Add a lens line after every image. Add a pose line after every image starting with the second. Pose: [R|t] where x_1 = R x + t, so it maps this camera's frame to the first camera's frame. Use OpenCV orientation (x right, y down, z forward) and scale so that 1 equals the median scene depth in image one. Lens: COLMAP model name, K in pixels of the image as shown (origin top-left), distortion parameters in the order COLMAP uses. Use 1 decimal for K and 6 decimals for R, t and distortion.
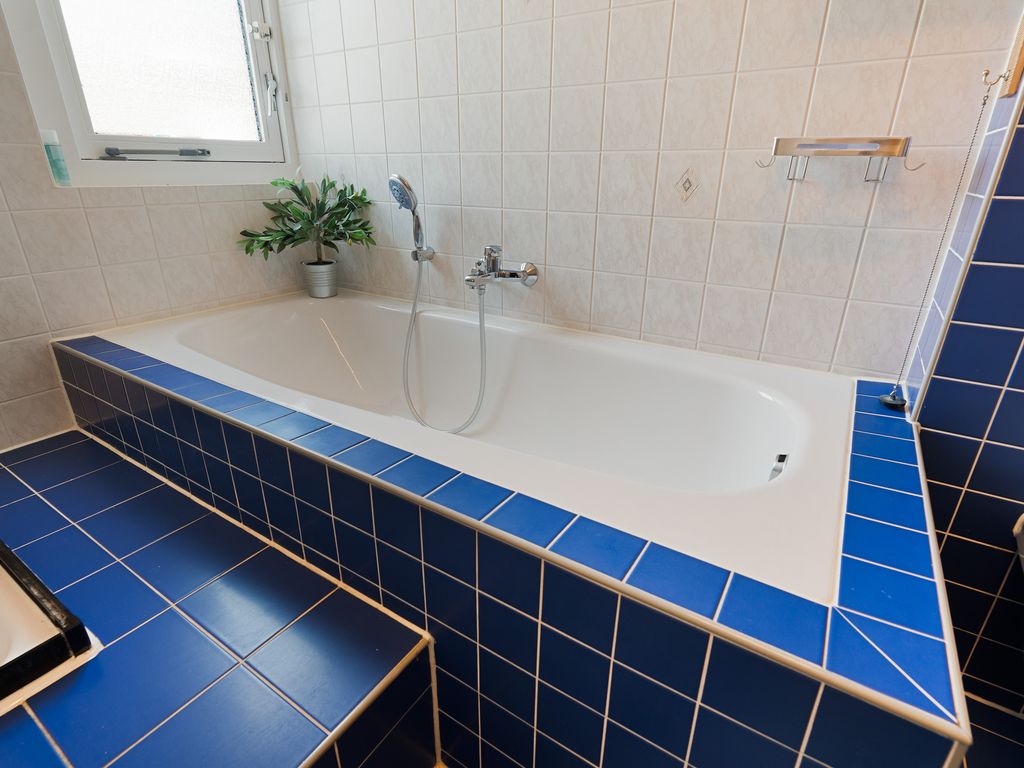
lens RADIAL K [[522.6, 0, 512.0], [0, 522.6, 384.0], [0, 0, 1]] dist [-0.000155, -0.000468]
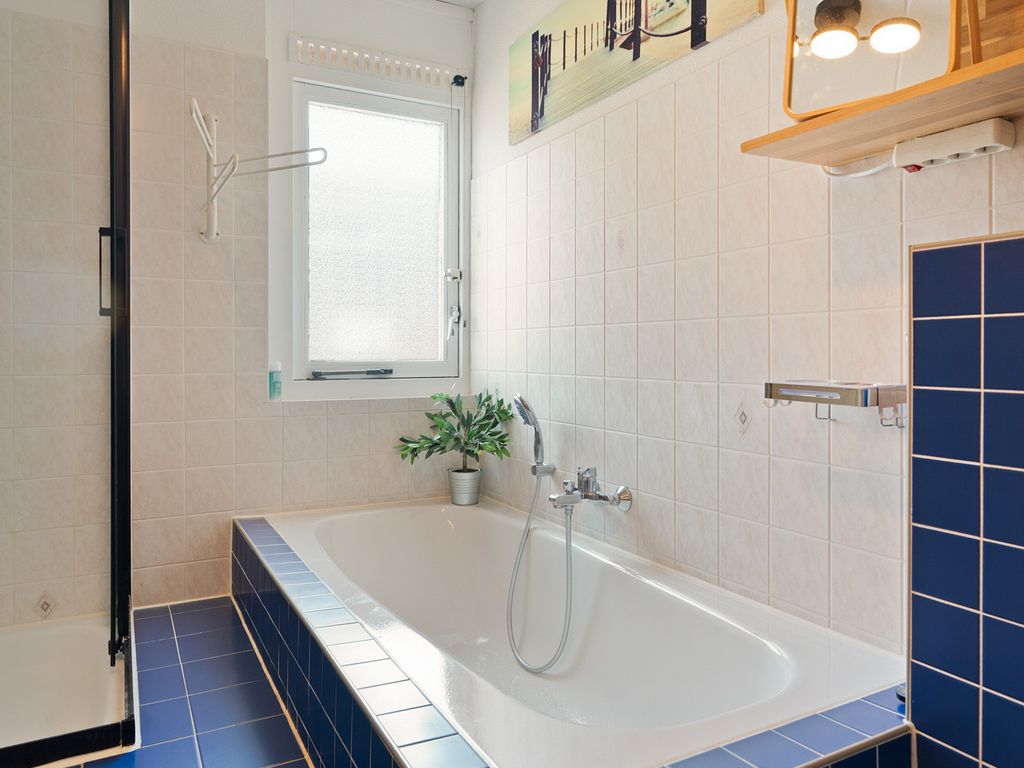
lens RADIAL K [[719.8, 0, 513.9], [0, 719.8, 358.8], [0, 0, 1]] dist [0.001352, 0.000059]
pose [[0.880340, -0.004667, -0.474320, 0.430595], [-0.173192, 0.927753, -0.330573, 0.014582], [0.441594, 0.373166, 0.815930, -0.204019]]
